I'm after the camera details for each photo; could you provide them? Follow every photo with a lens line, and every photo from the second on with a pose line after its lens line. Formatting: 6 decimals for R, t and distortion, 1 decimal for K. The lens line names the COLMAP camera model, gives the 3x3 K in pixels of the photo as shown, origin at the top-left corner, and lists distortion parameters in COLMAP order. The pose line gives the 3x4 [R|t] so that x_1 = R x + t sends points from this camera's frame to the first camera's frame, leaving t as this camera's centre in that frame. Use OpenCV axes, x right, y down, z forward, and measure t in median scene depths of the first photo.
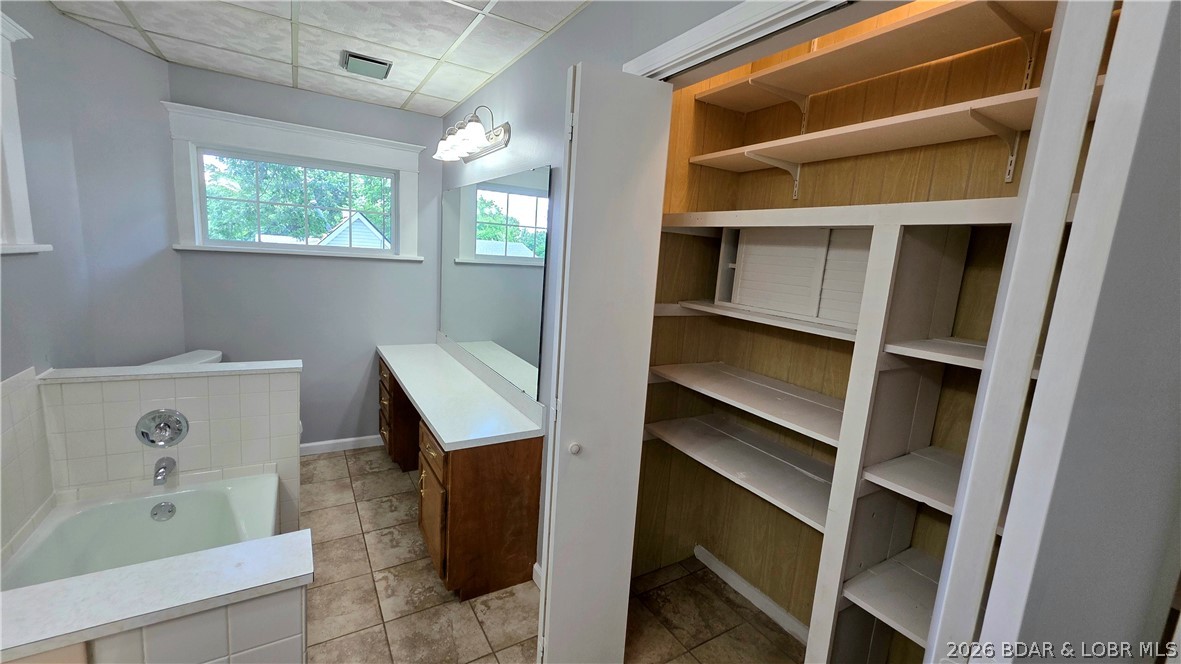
lens RADIAL K [[475.7, 0, 591.2], [0, 475.7, 328.9], [0, 0, 1]] dist [0.001764, -0.001488]
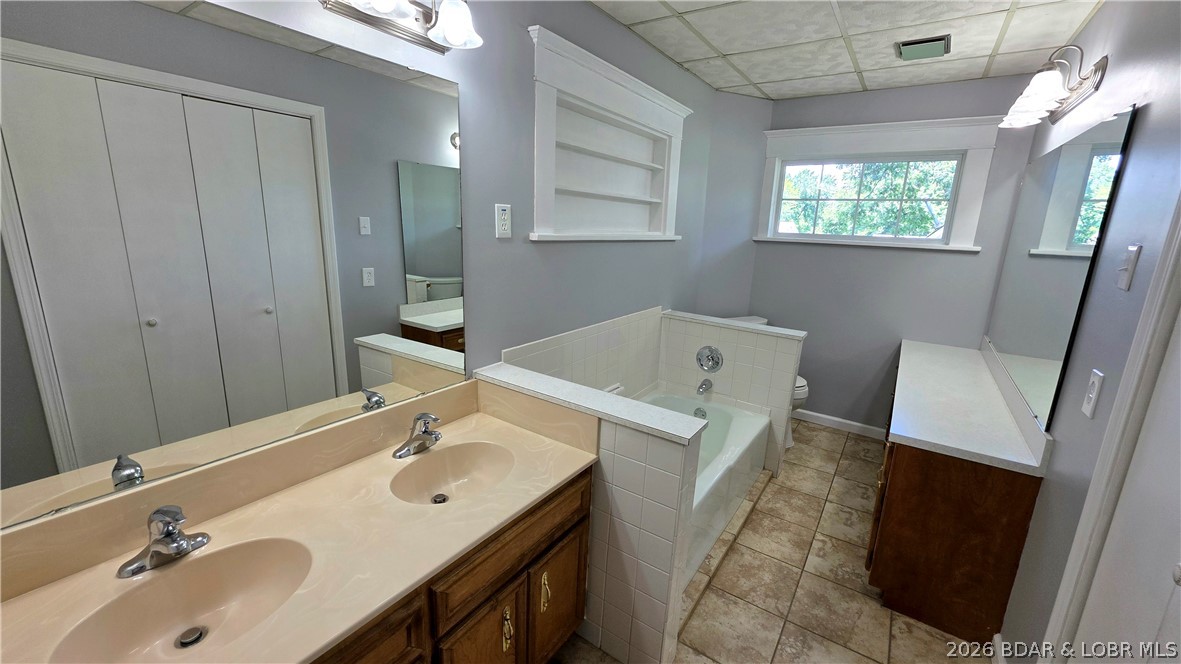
lens RADIAL K [[475.7, 0, 582.0], [0, 475.7, 329.1], [0, 0, 1]] dist [0.001764, -0.001488]
pose [[0.403206, 0.150275, -0.902686, 0.235001], [-0.151248, 0.983802, 0.096220, 0.030815], [0.902524, 0.097733, 0.419403, 0.011668]]
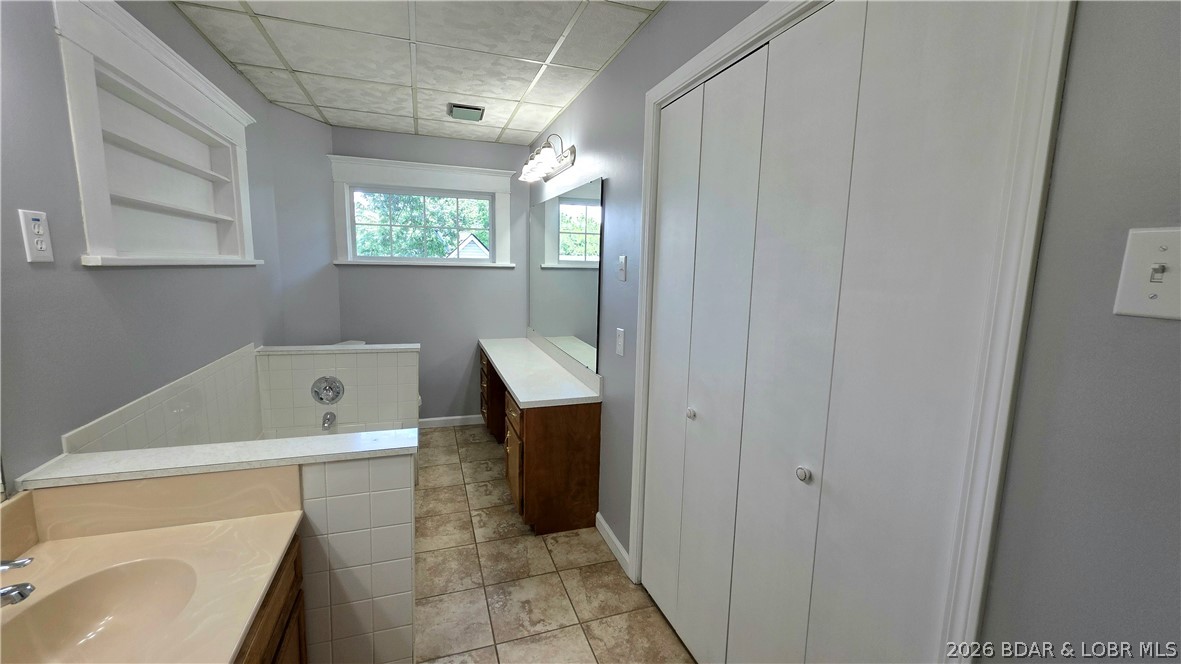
lens RADIAL K [[475.7, 0, 591.0], [0, 475.7, 328.1], [0, 0, 1]] dist [0.001764, -0.001488]
pose [[0.976720, -0.016601, -0.213877, 0.125868], [0.010238, 0.999472, -0.030826, 0.071452], [0.214276, 0.027918, 0.976374, -0.166904]]
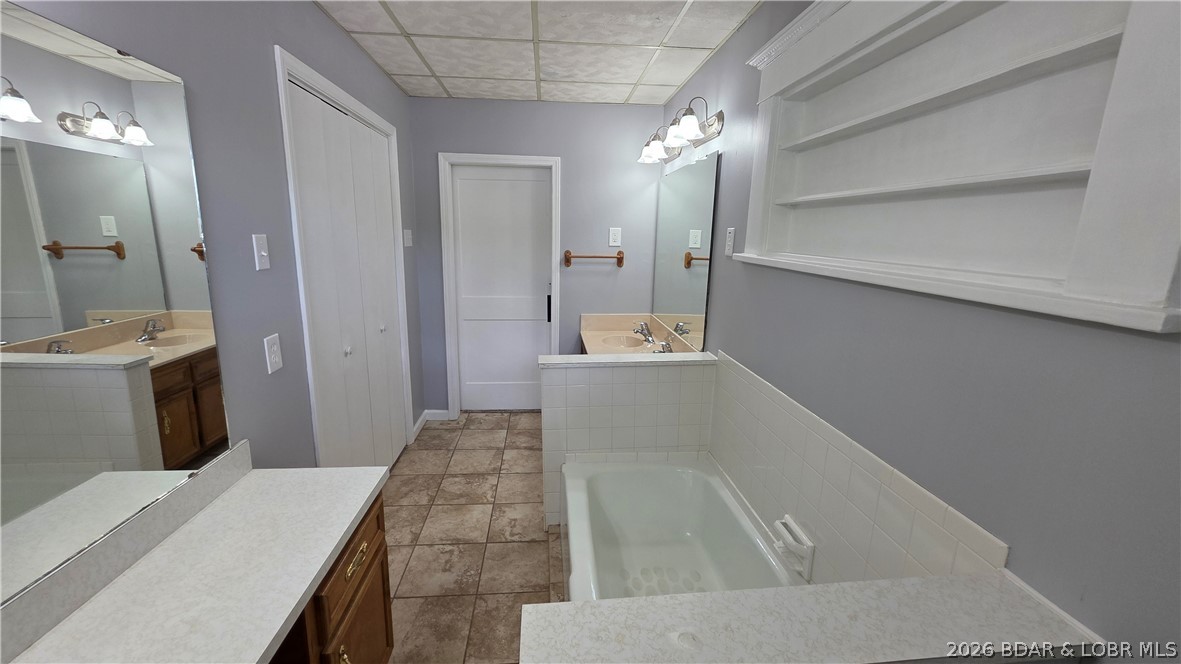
lens RADIAL K [[475.7, 0, 588.4], [0, 475.7, 329.9], [0, 0, 1]] dist [0.001764, -0.001488]
pose [[-0.890081, -0.179288, 0.419060, -0.768866], [-0.014312, 0.929931, 0.367457, -0.241278], [-0.455577, 0.321068, -0.830280, 1.219727]]
